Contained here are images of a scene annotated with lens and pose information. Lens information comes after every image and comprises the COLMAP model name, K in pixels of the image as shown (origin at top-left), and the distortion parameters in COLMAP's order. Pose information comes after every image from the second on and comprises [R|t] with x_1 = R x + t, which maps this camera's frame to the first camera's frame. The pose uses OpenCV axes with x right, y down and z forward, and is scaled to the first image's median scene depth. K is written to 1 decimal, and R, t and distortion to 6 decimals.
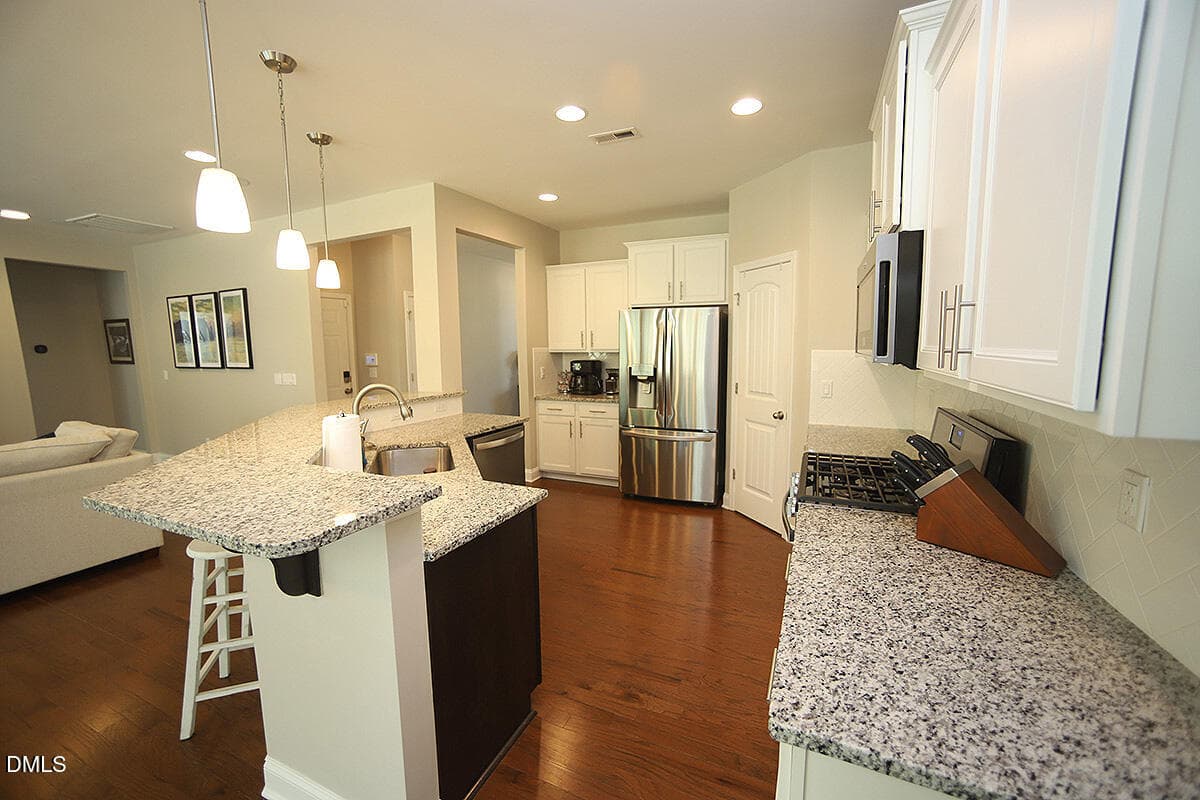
lens RADIAL K [[479.7, 0, 584.5], [0, 479.7, 393.6], [0, 0, 1]] dist [-0.000573, 0.000047]
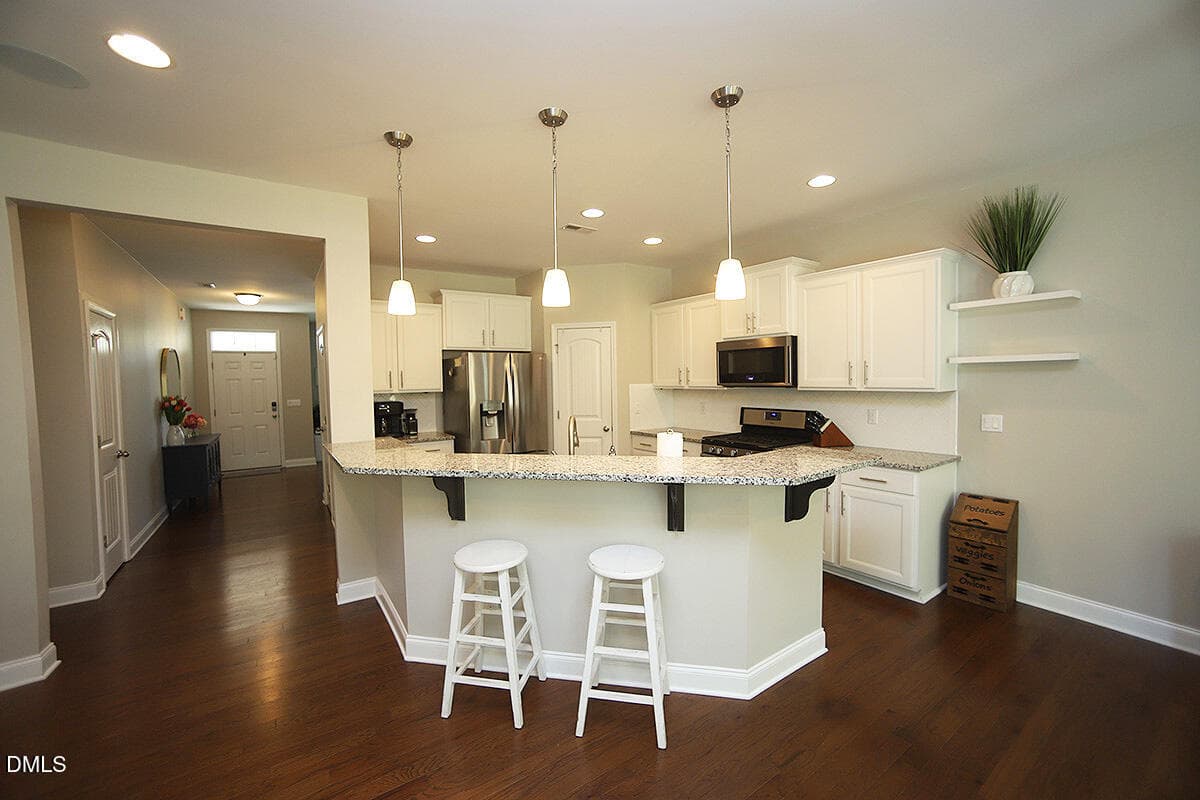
lens RADIAL K [[479.7, 0, 584.5], [0, 479.7, 393.6], [0, 0, 1]] dist [-0.000573, 0.000047]
pose [[0.537281, -0.024644, 0.843043, -0.762754], [0.103883, 0.993895, -0.037152, -0.012843], [-0.836981, 0.107539, 0.536561, 0.215859]]
